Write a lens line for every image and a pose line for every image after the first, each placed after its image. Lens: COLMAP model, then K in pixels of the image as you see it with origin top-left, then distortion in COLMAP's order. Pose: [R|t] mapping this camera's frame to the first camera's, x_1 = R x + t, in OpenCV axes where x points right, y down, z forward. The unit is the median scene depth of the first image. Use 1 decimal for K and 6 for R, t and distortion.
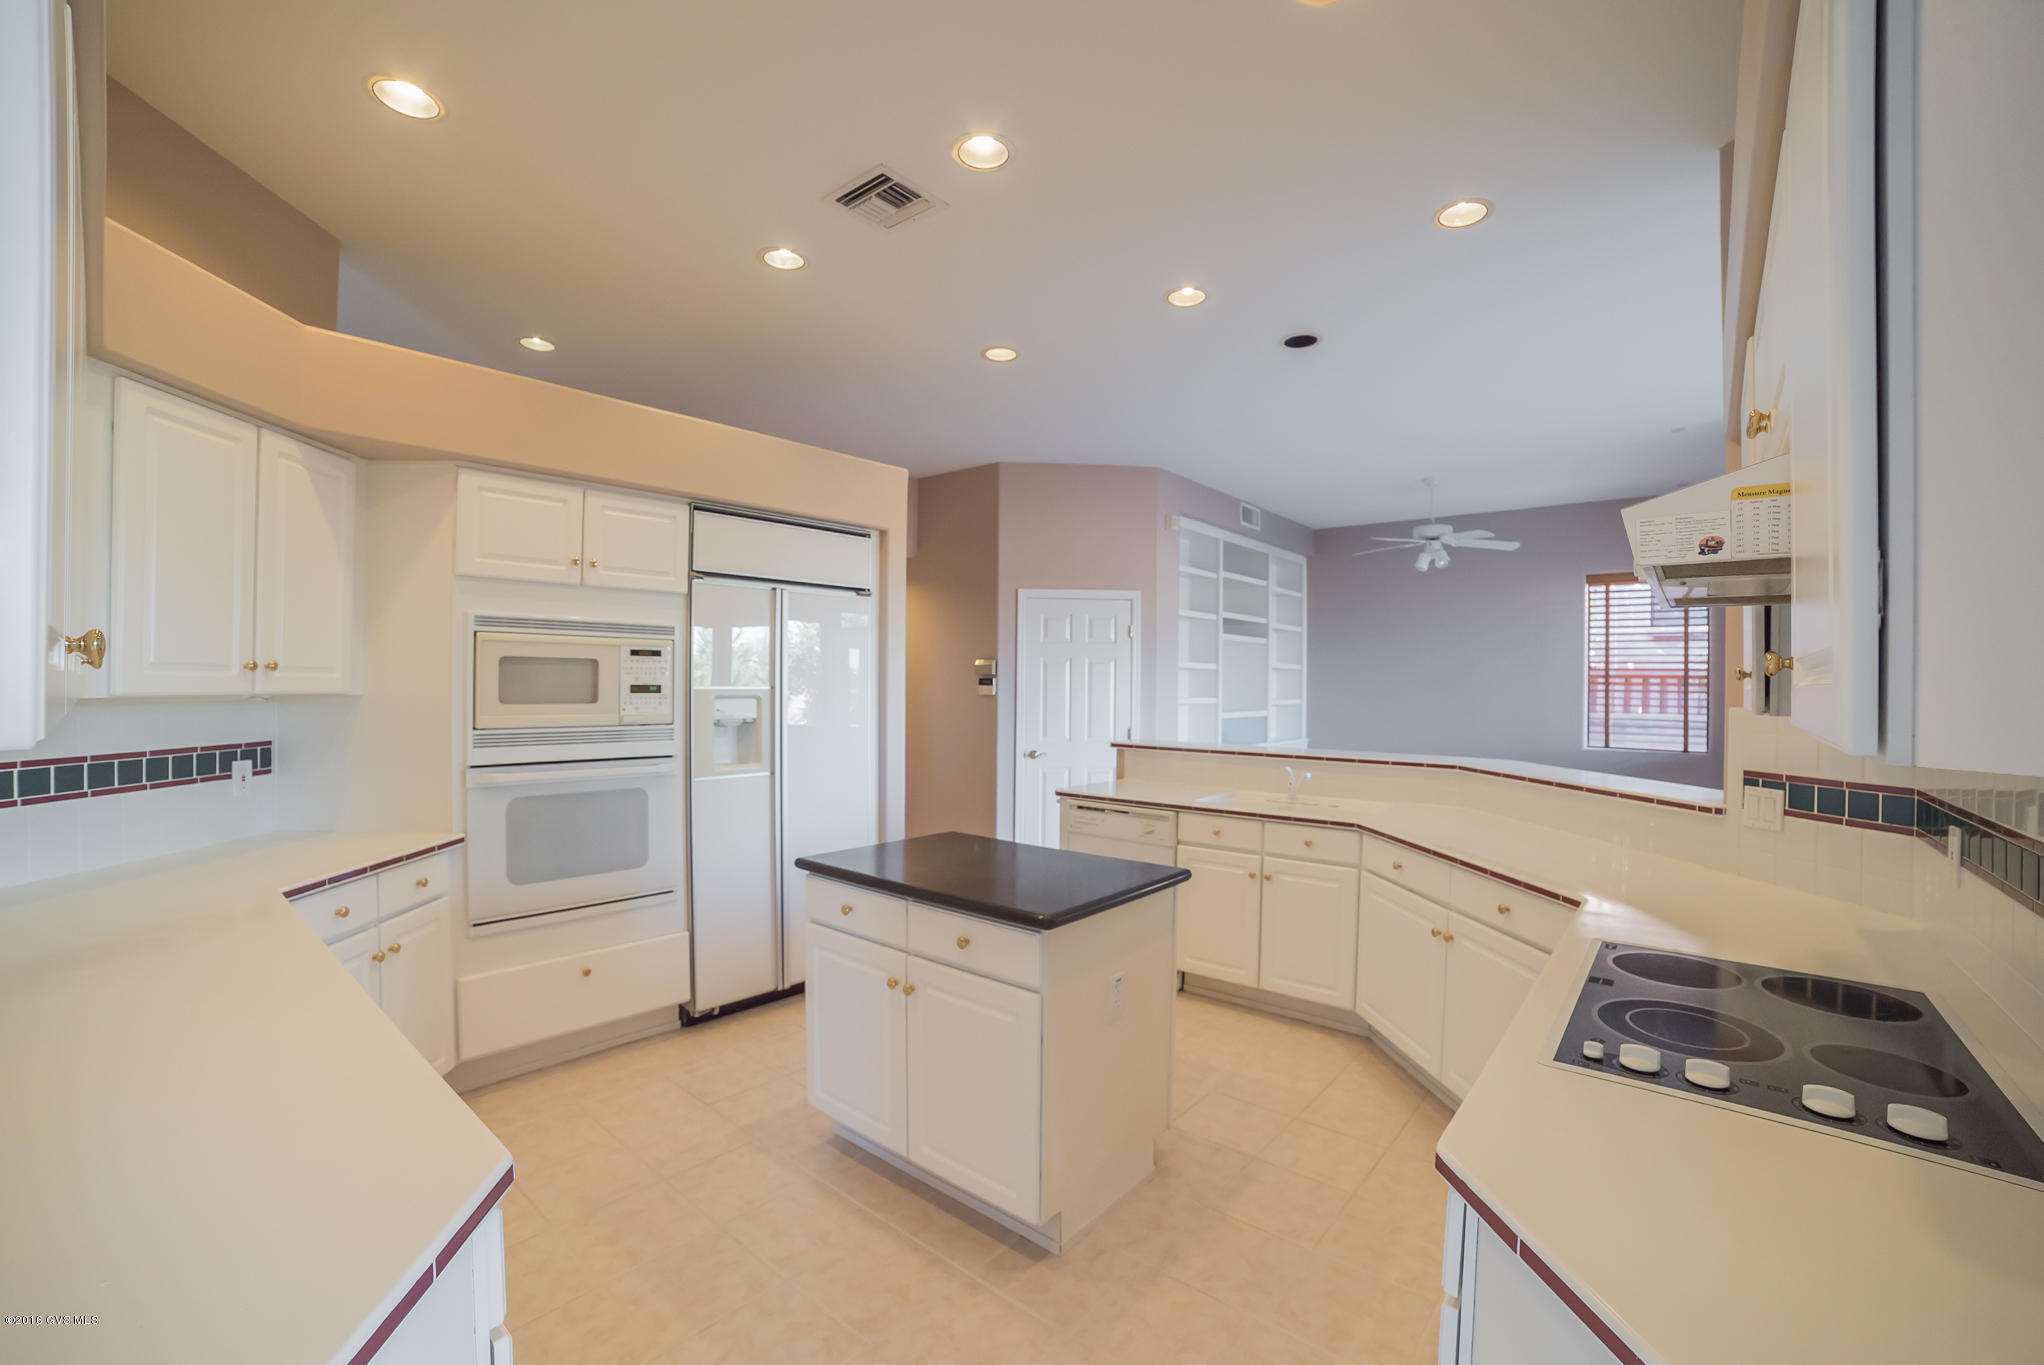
lens RADIAL K [[878.9, 0, 1022.6], [0, 878.9, 692.2], [0, 0, 1]] dist [-0.037057, 0.000138]
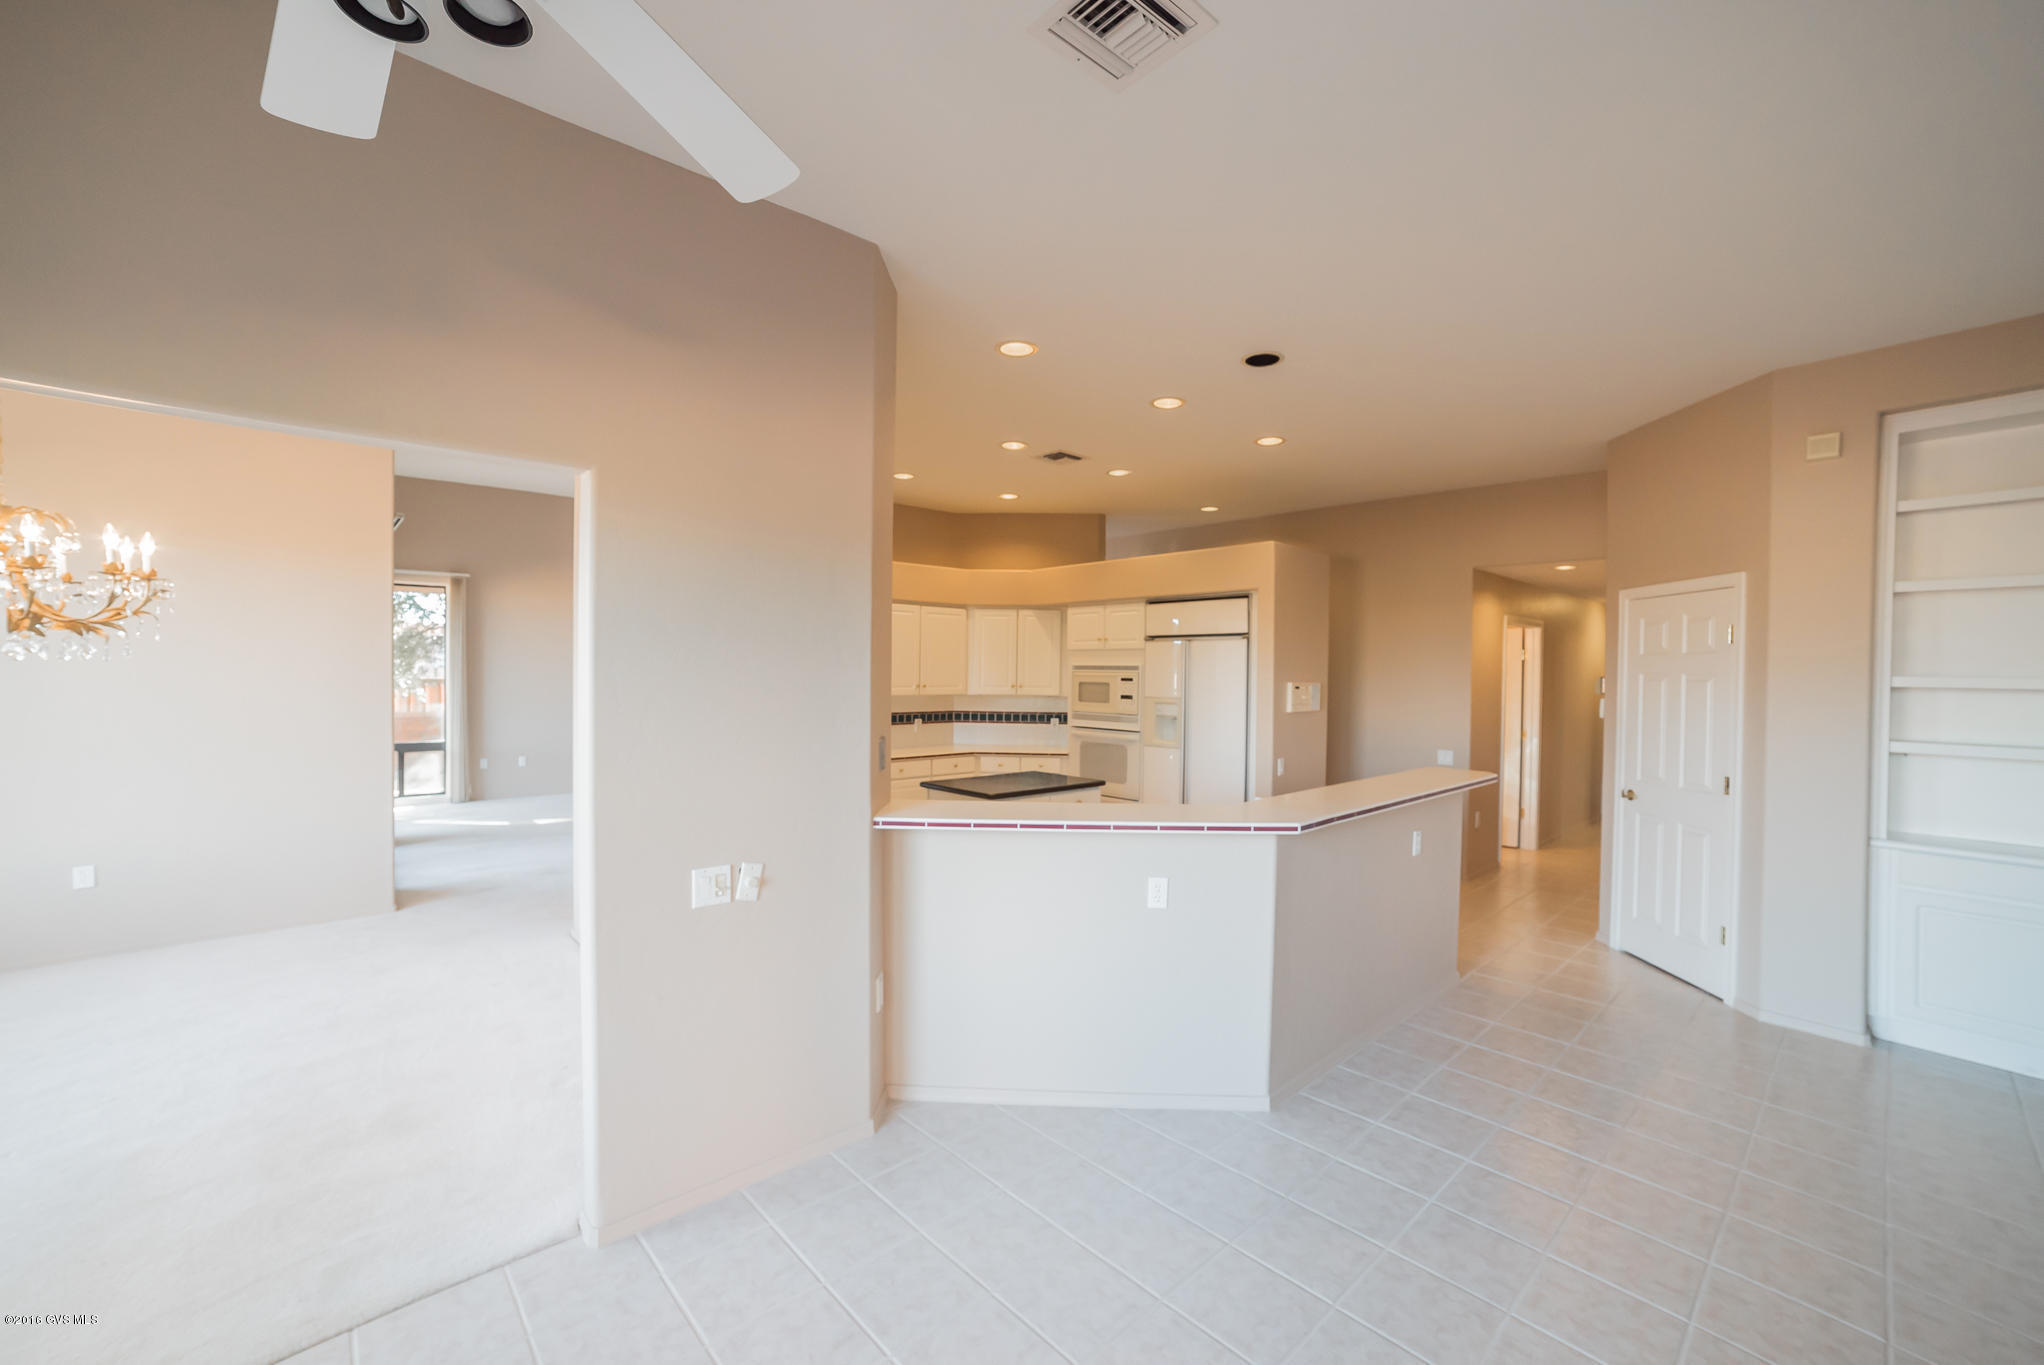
lens RADIAL K [[878.9, 0, 1025.2], [0, 878.9, 674.9], [0, 0, 1]] dist [-0.037057, 0.000138]
pose [[-0.145108, -0.004570, -0.989405, 1.680362], [-0.021820, 0.999761, -0.001418, -0.049063], [0.989175, 0.021383, -0.145173, 1.096793]]
